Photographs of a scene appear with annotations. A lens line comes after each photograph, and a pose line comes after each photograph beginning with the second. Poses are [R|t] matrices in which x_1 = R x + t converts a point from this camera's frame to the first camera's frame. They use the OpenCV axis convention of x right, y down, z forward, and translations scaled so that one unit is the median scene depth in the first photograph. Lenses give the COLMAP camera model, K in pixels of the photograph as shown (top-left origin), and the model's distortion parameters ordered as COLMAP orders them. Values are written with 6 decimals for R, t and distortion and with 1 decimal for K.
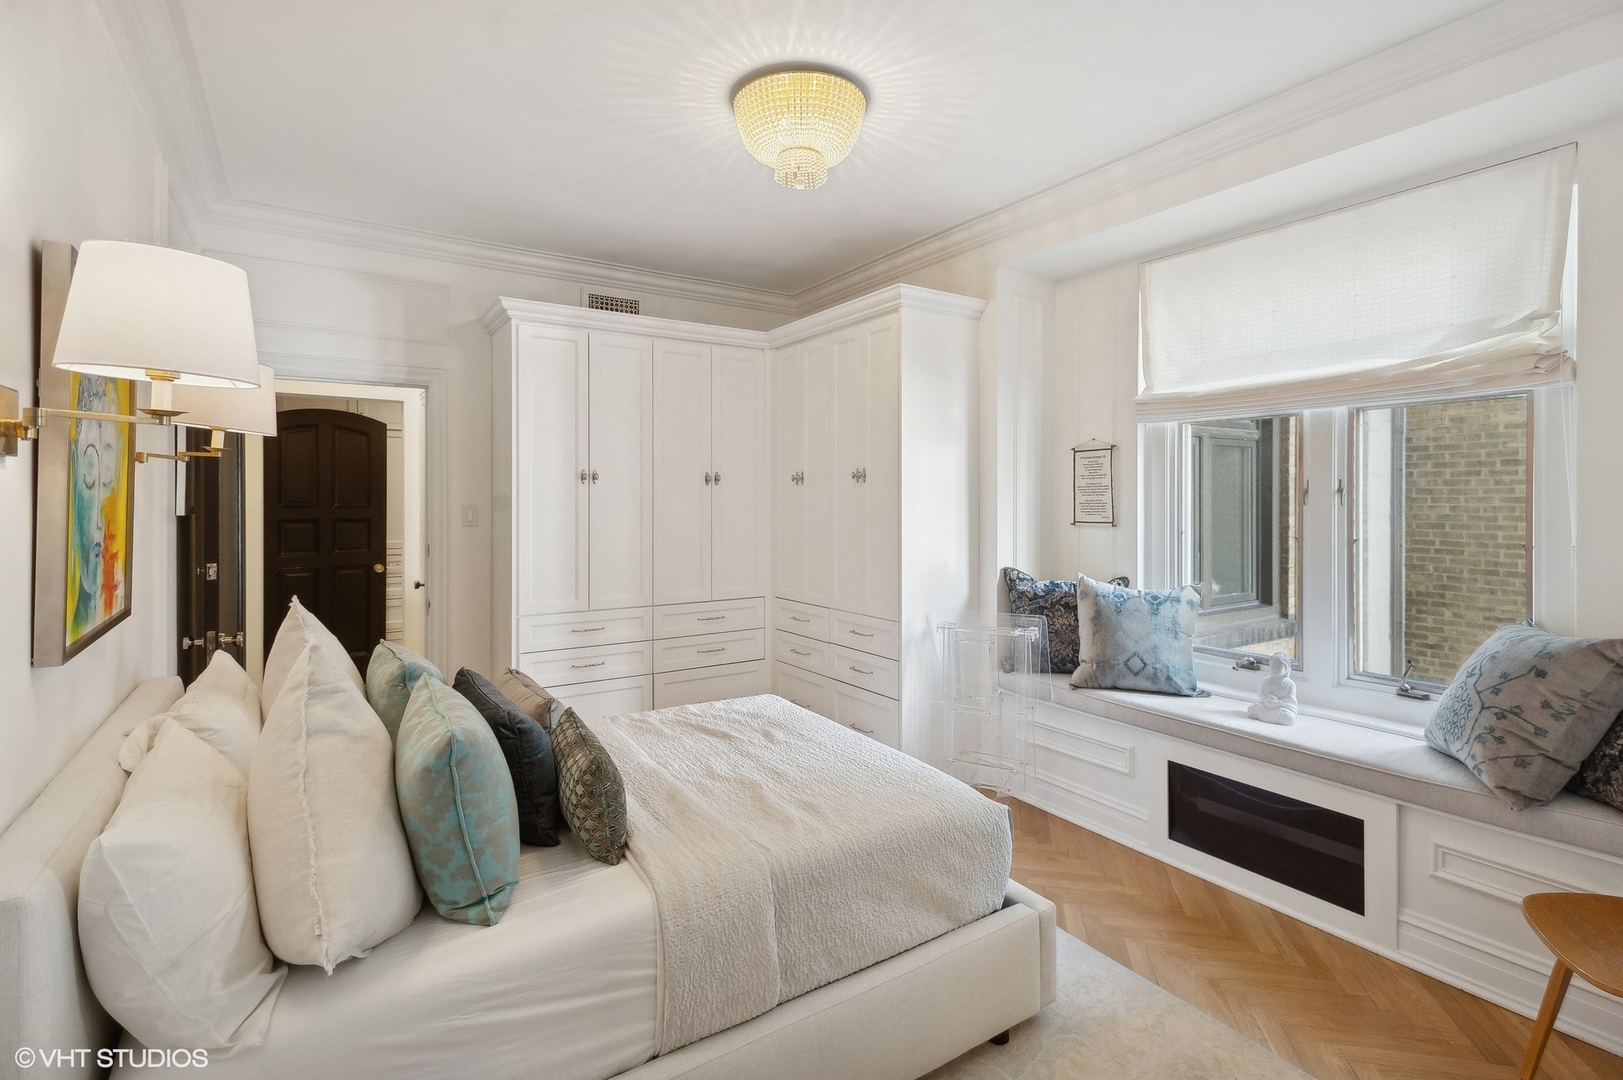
lens RADIAL K [[779.6, 0, 846.0], [0, 779.6, 501.7], [0, 0, 1]] dist [0.011703, -0.000053]
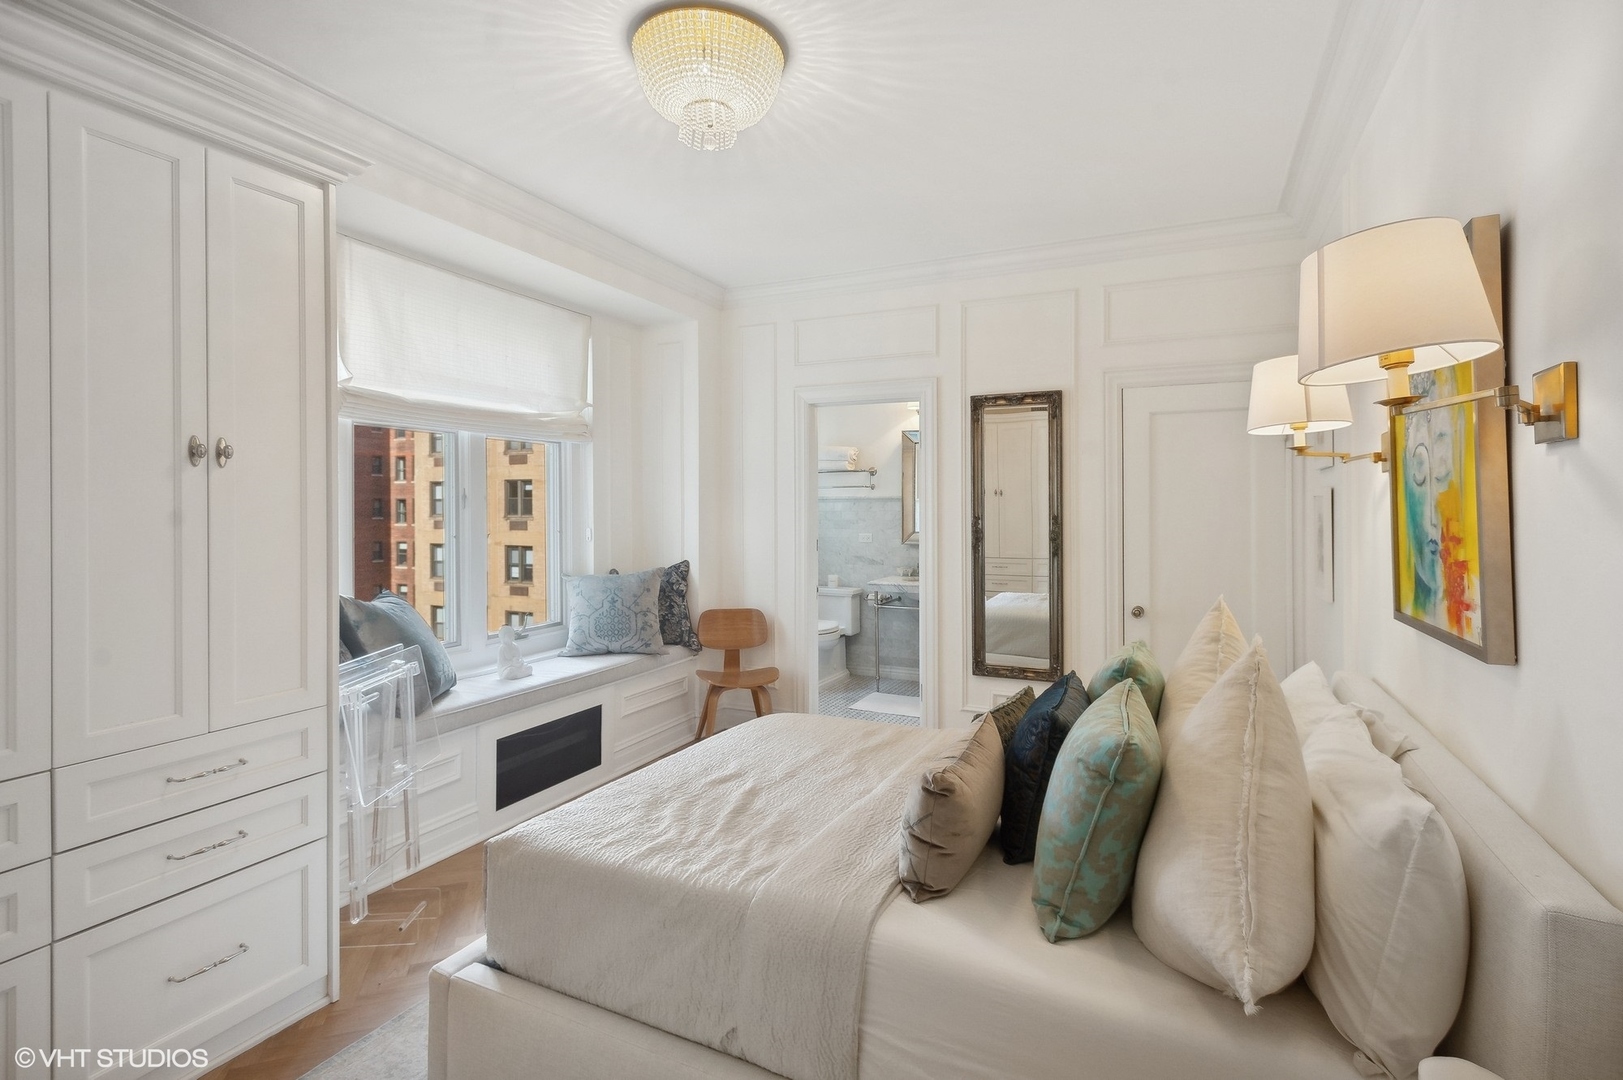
lens RADIAL K [[763.8, 0, 813.8], [0, 763.8, 514.4], [0, 0, 1]] dist [0.011780, -0.000177]
pose [[-0.483381, -0.007282, 0.875380, -1.300463], [0.007549, 0.999894, 0.012486, 0.002816], [-0.875377, 0.012644, -0.483275, 1.960738]]
